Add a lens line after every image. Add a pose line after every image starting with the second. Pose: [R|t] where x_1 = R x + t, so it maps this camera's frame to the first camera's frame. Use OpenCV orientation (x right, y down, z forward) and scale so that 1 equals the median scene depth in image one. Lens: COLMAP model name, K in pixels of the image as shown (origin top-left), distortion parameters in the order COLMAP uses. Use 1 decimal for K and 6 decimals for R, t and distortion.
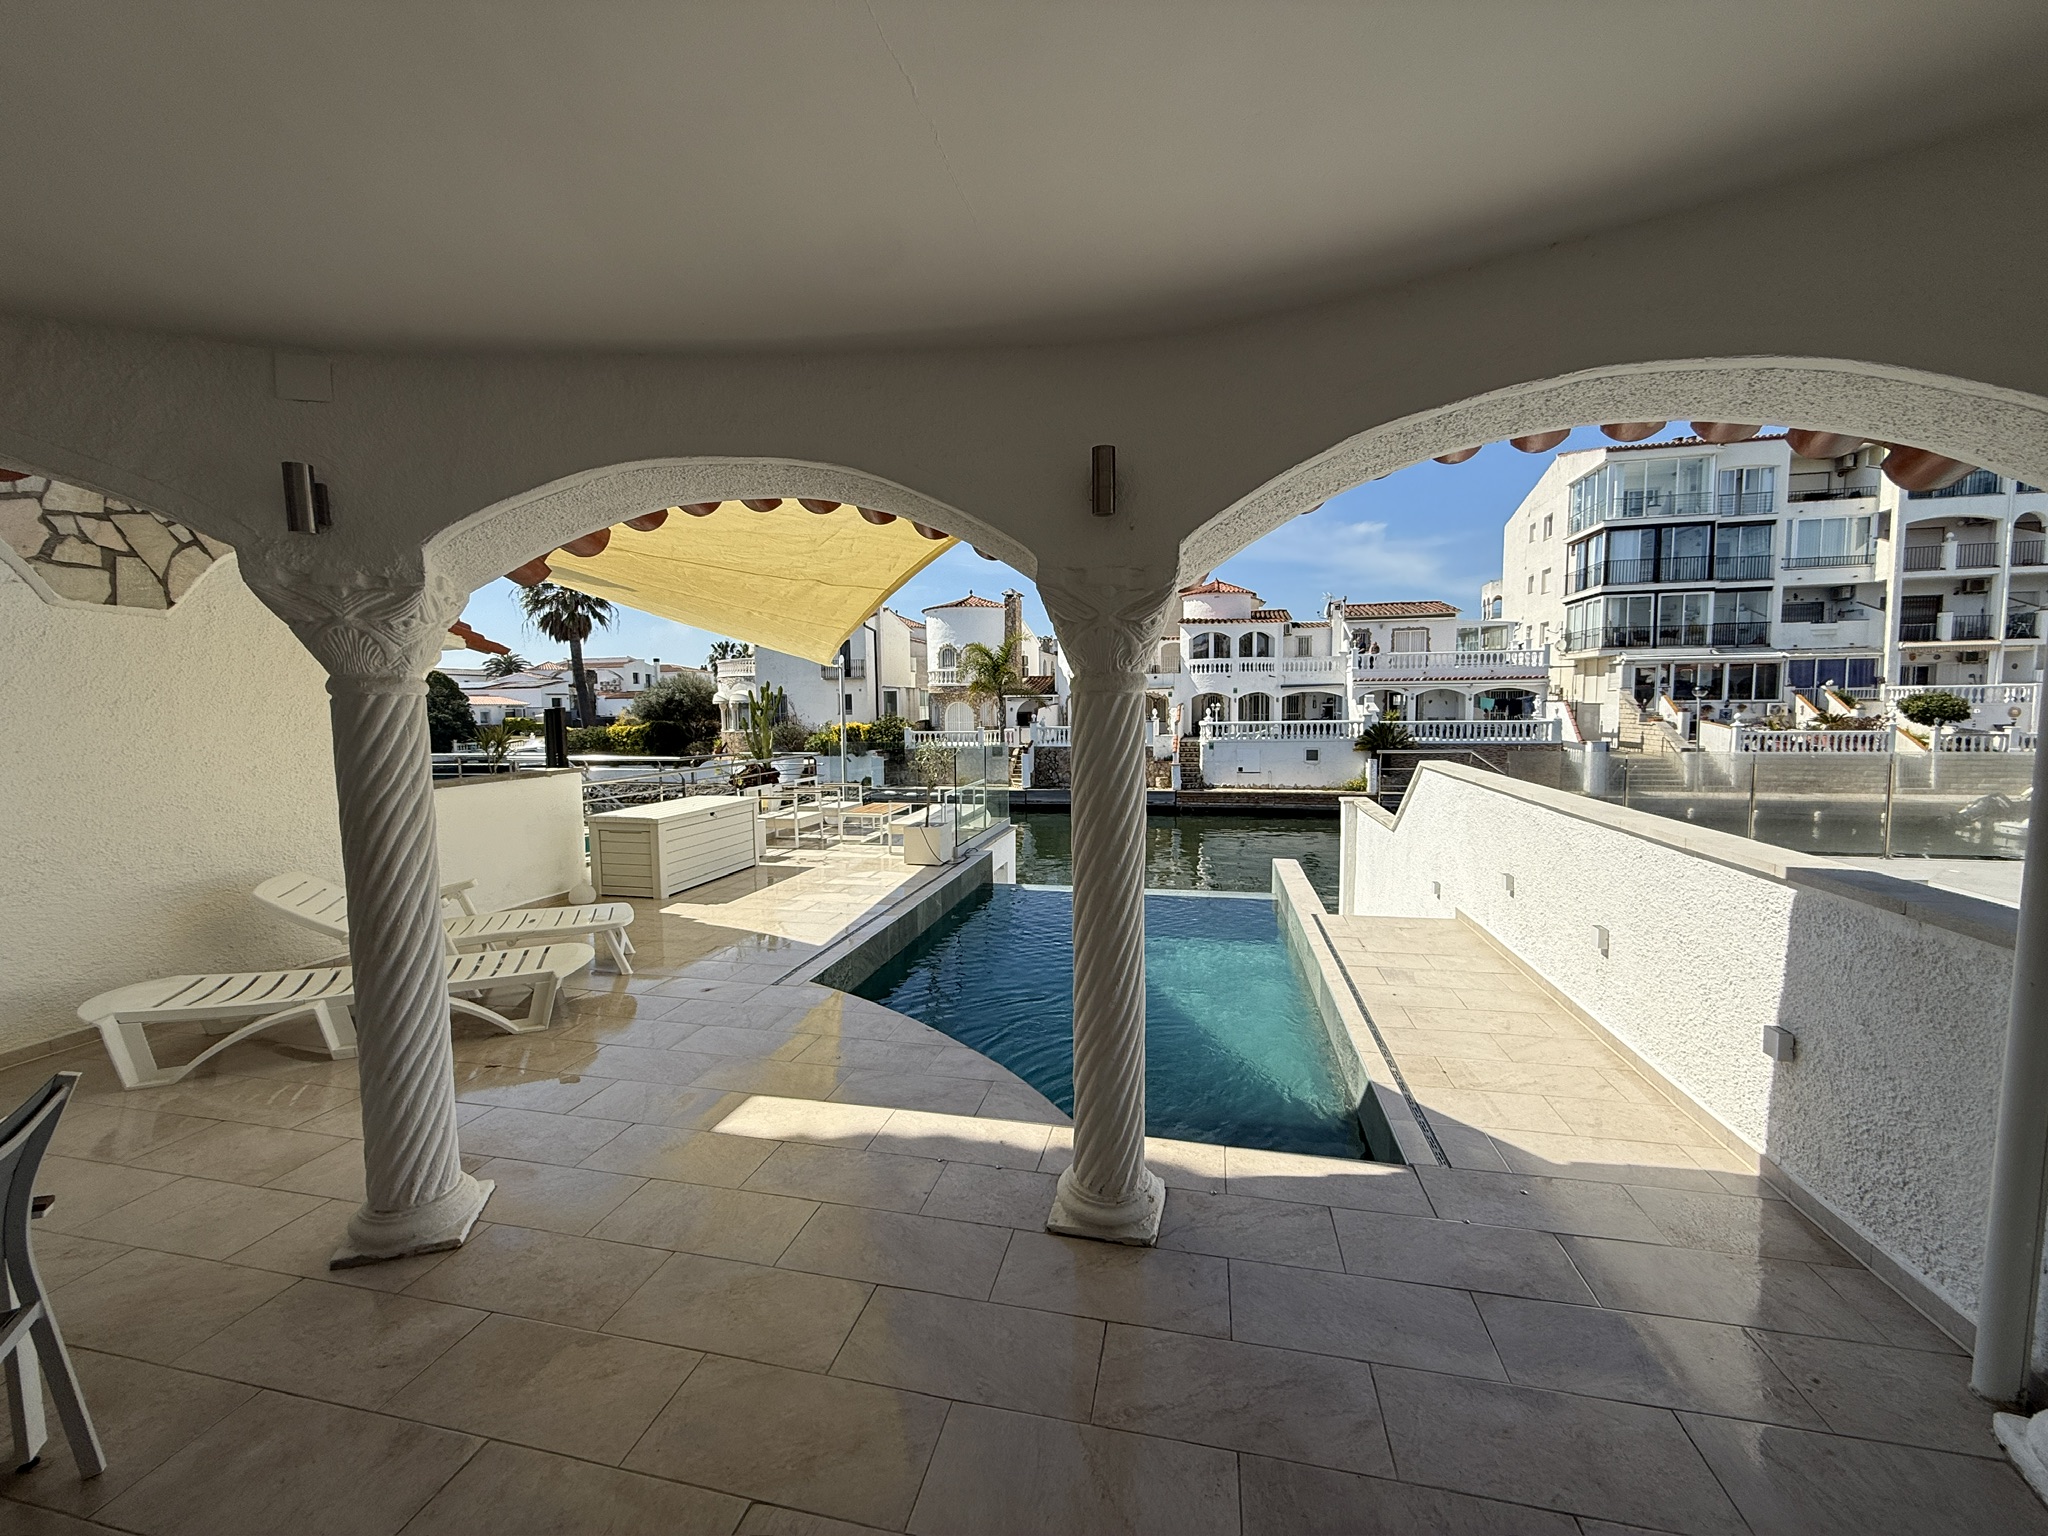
lens RADIAL K [[813.1, 0, 1017.3], [0, 813.1, 768.7], [0, 0, 1]] dist [0.000425, -0.000180]
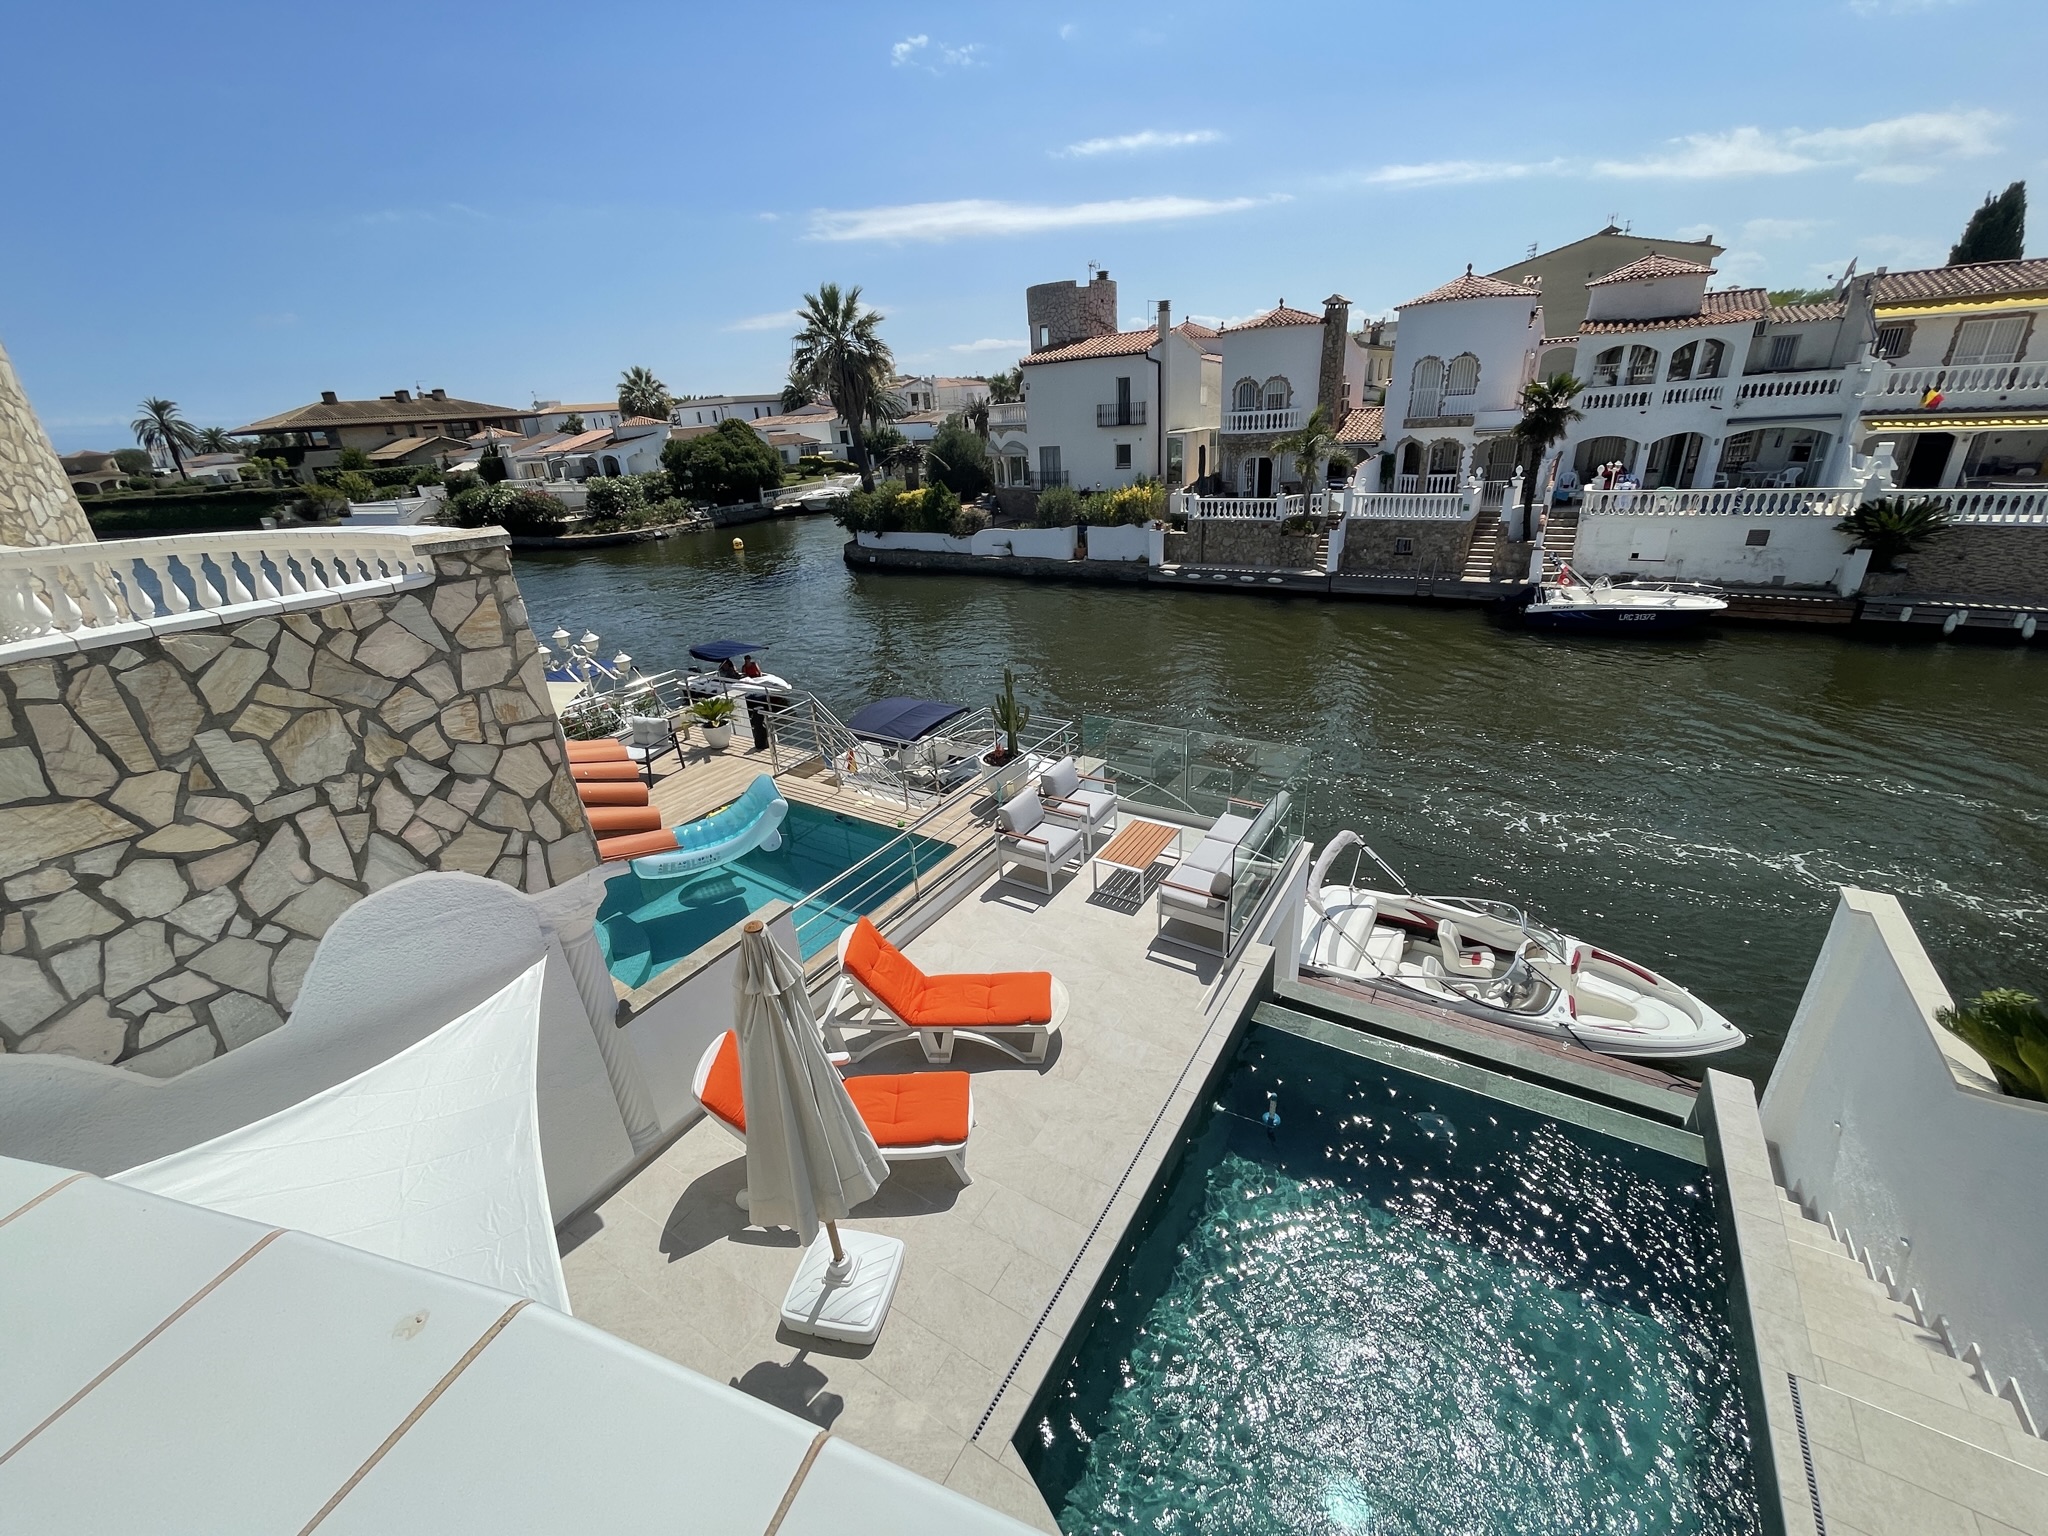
lens RADIAL K [[827.5, 0, 1019.4], [0, 827.5, 762.9], [0, 0, 1]] dist [0.000120, 0.000069]
pose [[0.945073, 0.087990, -0.314793, -0.006425], [0.024198, 0.941608, 0.335841, -0.084164], [0.325962, -0.325012, 0.887759, 0.064869]]
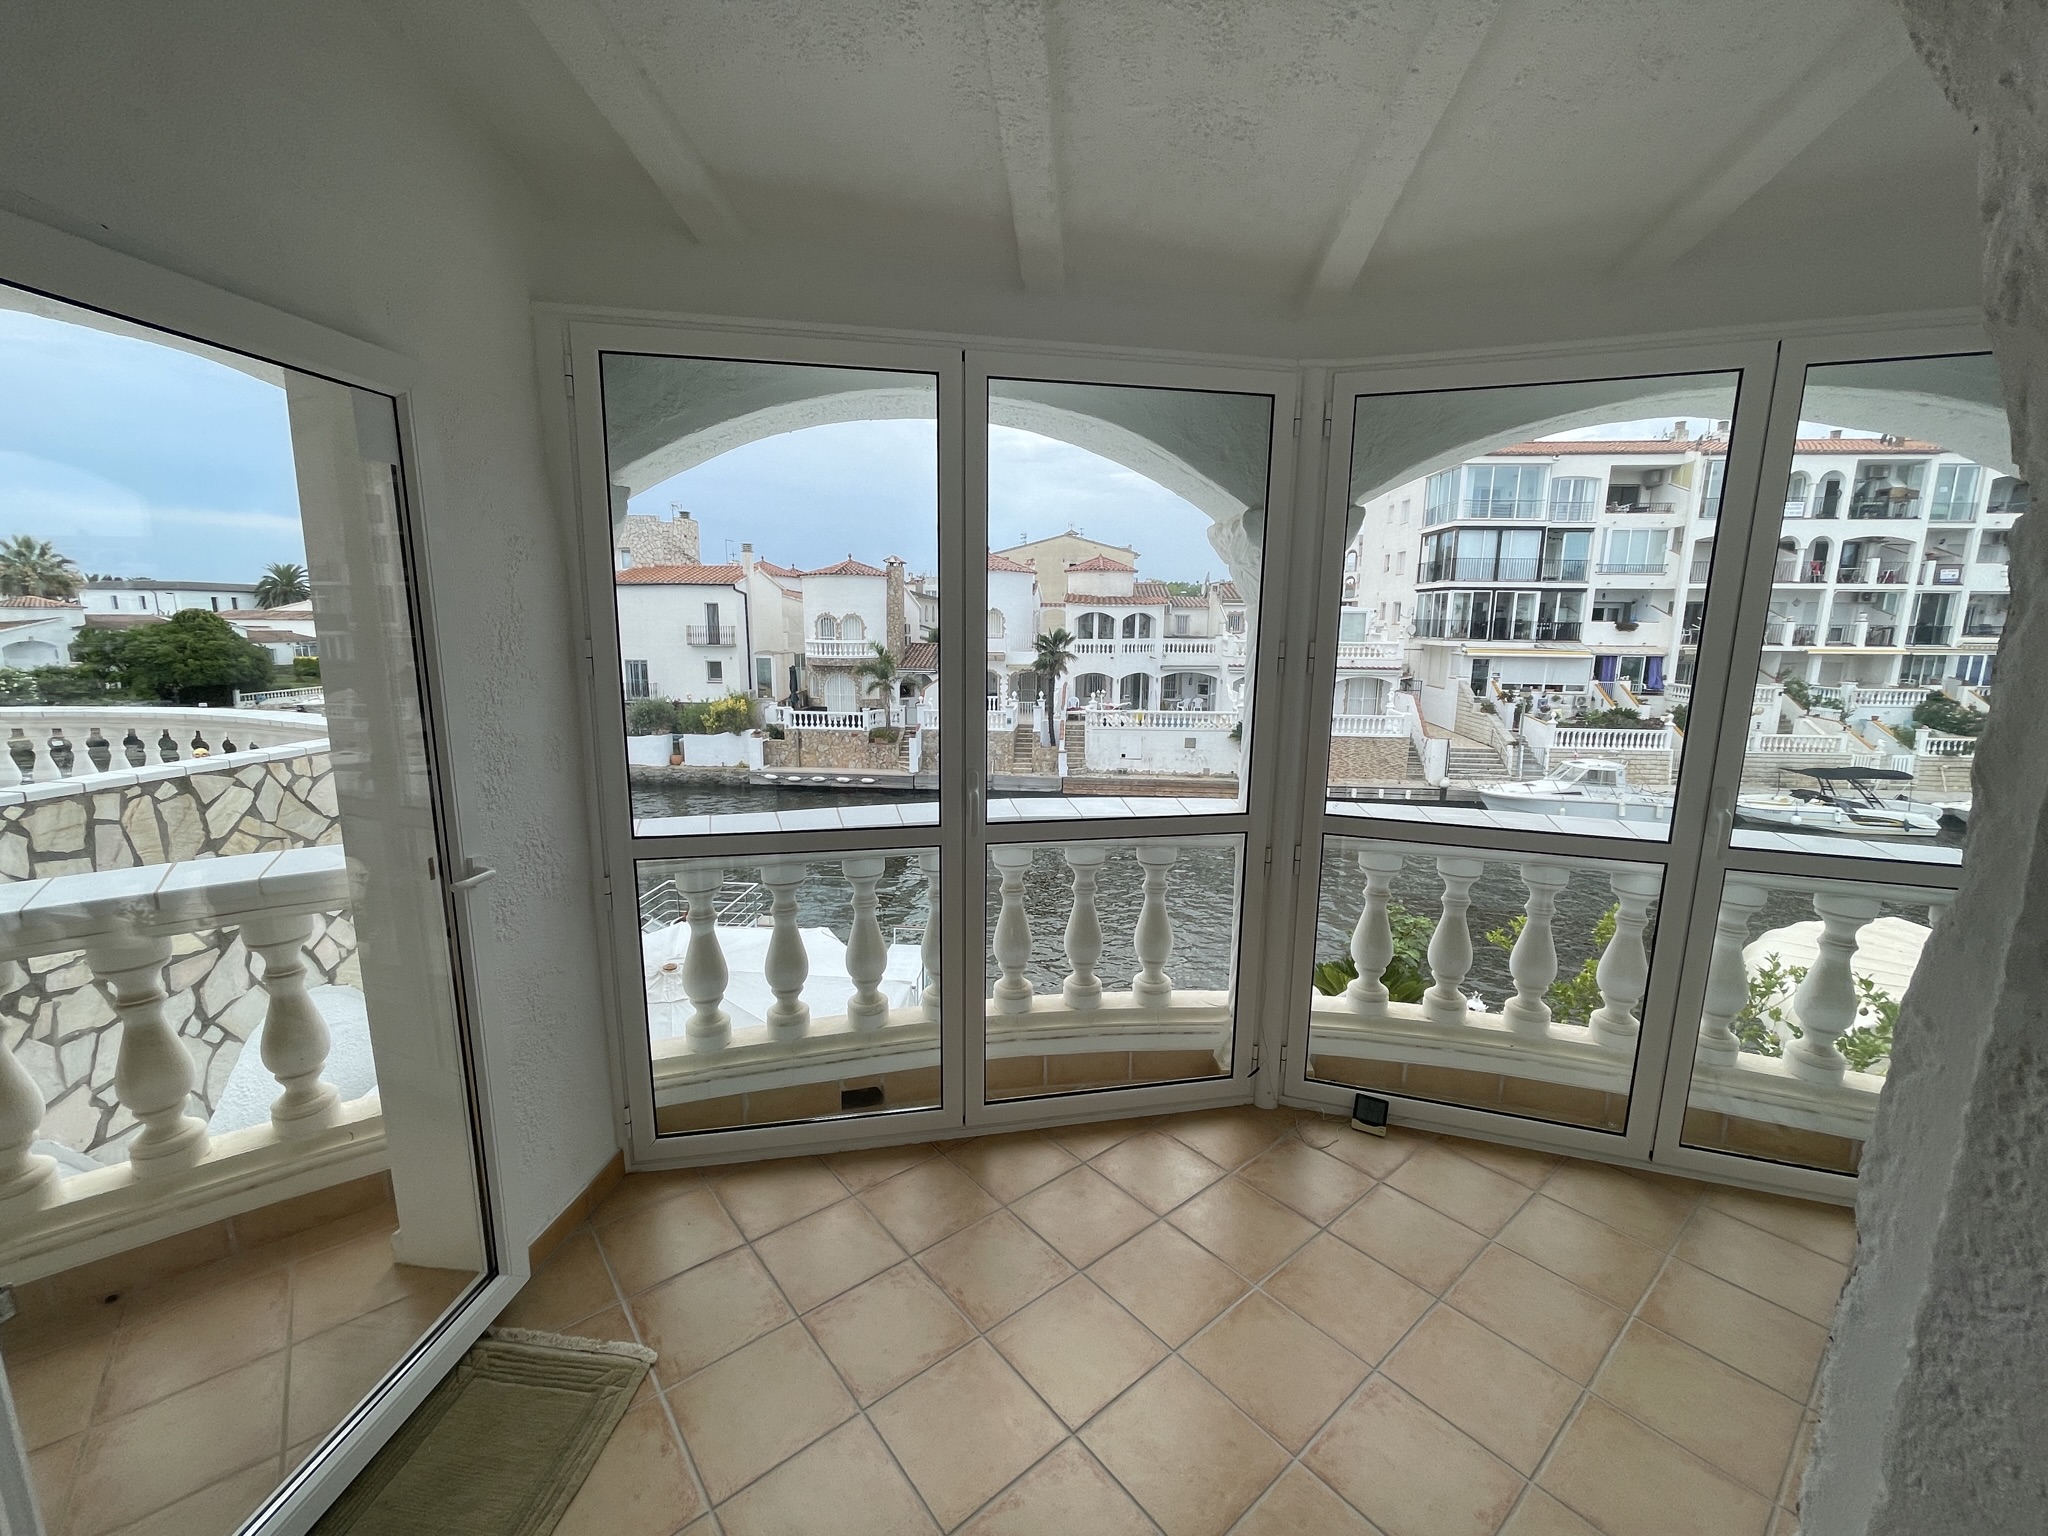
lens RADIAL K [[827.5, 0, 1014.9], [0, 827.5, 763.0], [0, 0, 1]] dist [0.000120, 0.000069]
pose [[0.986617, -0.004297, 0.163001, -0.030245], [-0.011362, 0.995411, 0.095015, -0.082908], [-0.162661, -0.095595, 0.982040, -0.008749]]
